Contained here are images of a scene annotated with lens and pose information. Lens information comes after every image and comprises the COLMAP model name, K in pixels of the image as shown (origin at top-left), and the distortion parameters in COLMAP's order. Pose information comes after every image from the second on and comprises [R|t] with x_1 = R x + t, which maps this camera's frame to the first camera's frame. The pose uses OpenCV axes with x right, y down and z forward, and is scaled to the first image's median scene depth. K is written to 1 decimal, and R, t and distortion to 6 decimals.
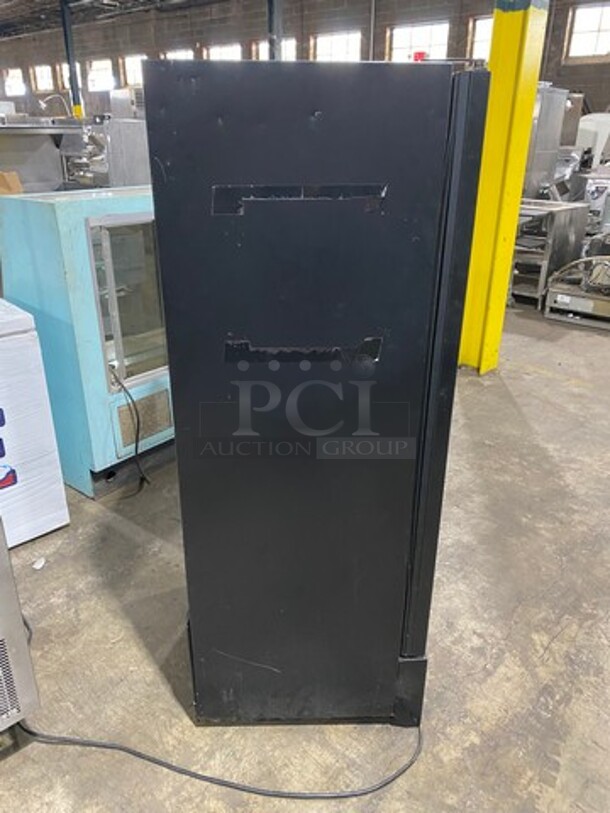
lens RADIAL K [[614.4, 0, 310.8], [0, 614.4, 407.8], [0, 0, 1]] dist [-0.002370, -0.002320]
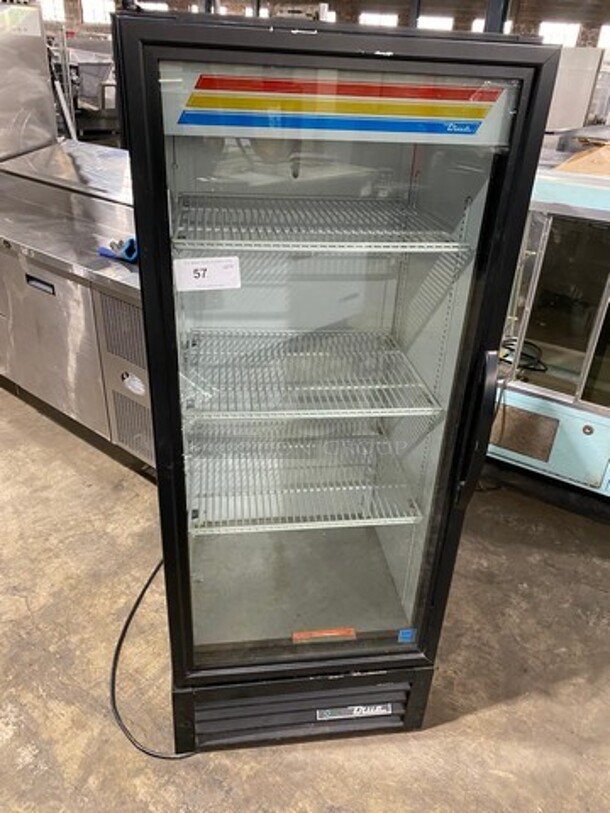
lens RADIAL K [[614.4, 0, 310.8], [0, 614.4, 407.8], [0, 0, 1]] dist [-0.002370, -0.002320]
pose [[0.106394, 0.468933, -0.876802, 0.772132], [-0.459108, 0.805350, 0.375009, -0.348994], [0.881986, 0.362648, 0.300975, 0.714885]]
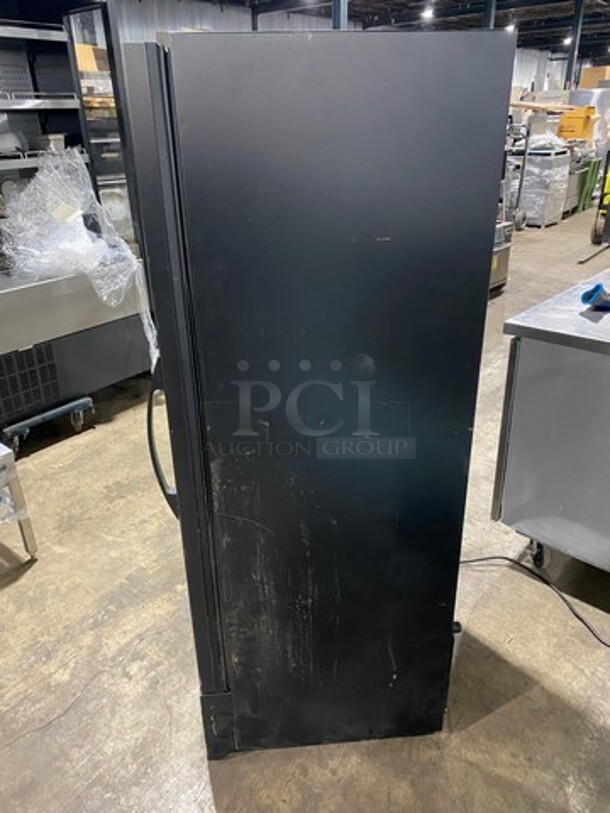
lens RADIAL K [[614.4, 0, 310.8], [0, 614.4, 407.8], [0, 0, 1]] dist [-0.002370, -0.002320]
pose [[-0.998047, 0.038886, -0.048887, 0.036452], [-0.011462, 0.655324, 0.755261, -0.692950], [0.061406, 0.754346, -0.653598, 1.562091]]
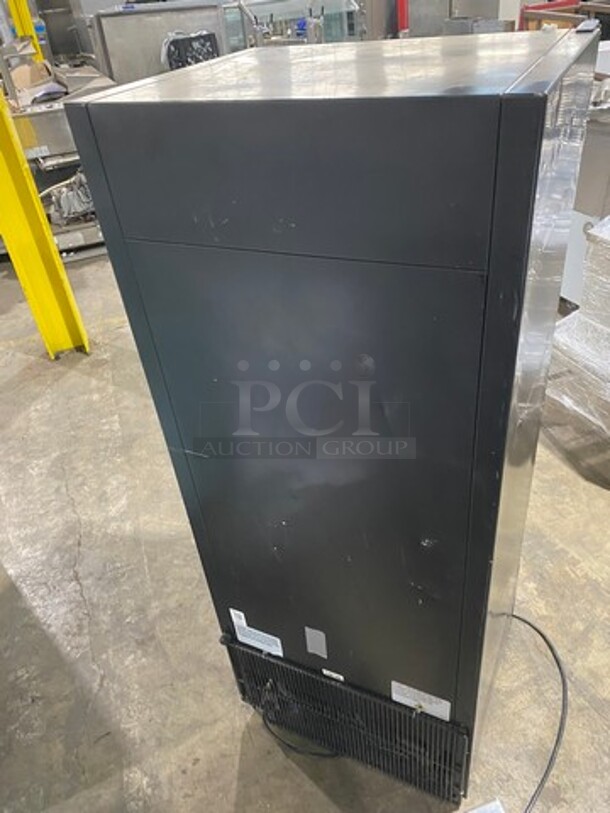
lens RADIAL K [[614.4, 0, 310.8], [0, 614.4, 407.8], [0, 0, 1]] dist [-0.002370, -0.002320]
pose [[0.454941, -0.560177, 0.692265, -0.582757], [0.457223, 0.814017, 0.358222, -0.390171], [-0.764183, 0.153549, 0.626456, 0.508665]]
